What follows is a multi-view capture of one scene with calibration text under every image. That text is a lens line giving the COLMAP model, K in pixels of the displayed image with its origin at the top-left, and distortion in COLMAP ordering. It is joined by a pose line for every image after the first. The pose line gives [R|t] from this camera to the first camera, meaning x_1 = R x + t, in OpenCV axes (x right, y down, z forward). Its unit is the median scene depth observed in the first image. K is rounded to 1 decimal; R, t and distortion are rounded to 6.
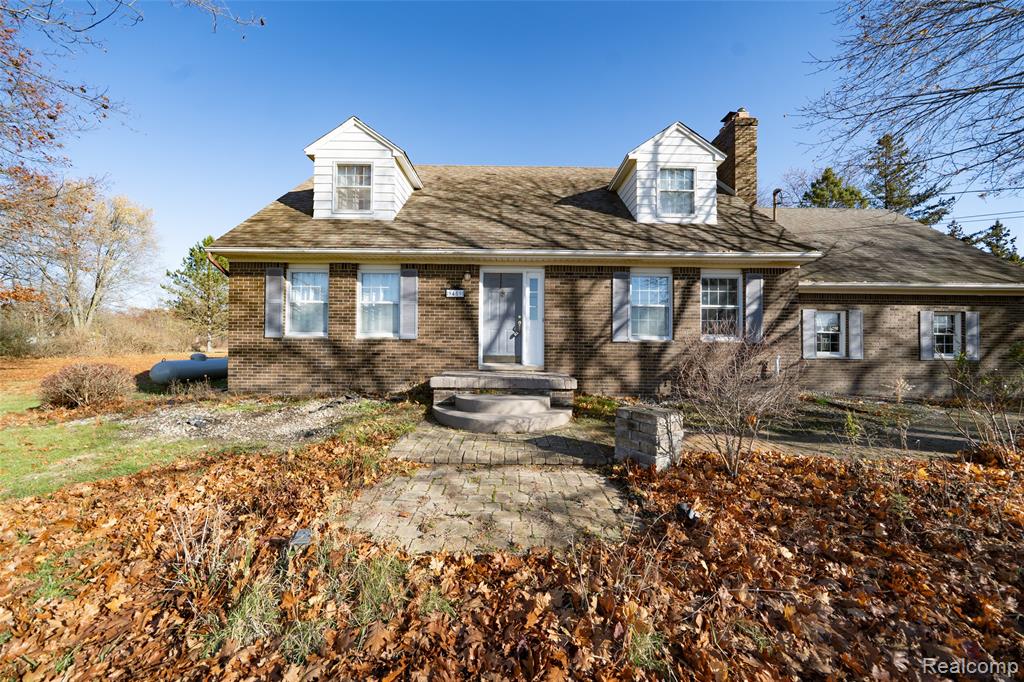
lens RADIAL K [[354.3, 0, 511.8], [0, 354.3, 340.0], [0, 0, 1]] dist [0.000361, 0.000041]
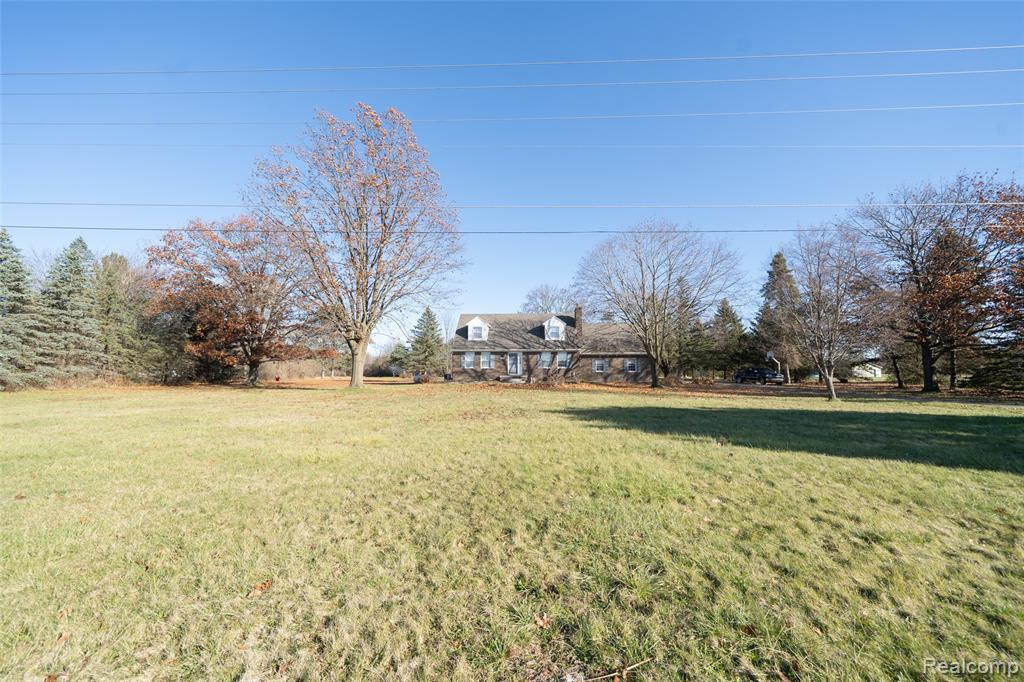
lens RADIAL K [[384.5, 0, 510.5], [0, 384.5, 344.6], [0, 0, 1]] dist [-0.000644, -0.000071]
pose [[0.997432, -0.013345, -0.070367, 0.289239], [0.010764, 0.999259, -0.036941, -0.124279], [0.070808, 0.036089, 0.996837, -3.834187]]
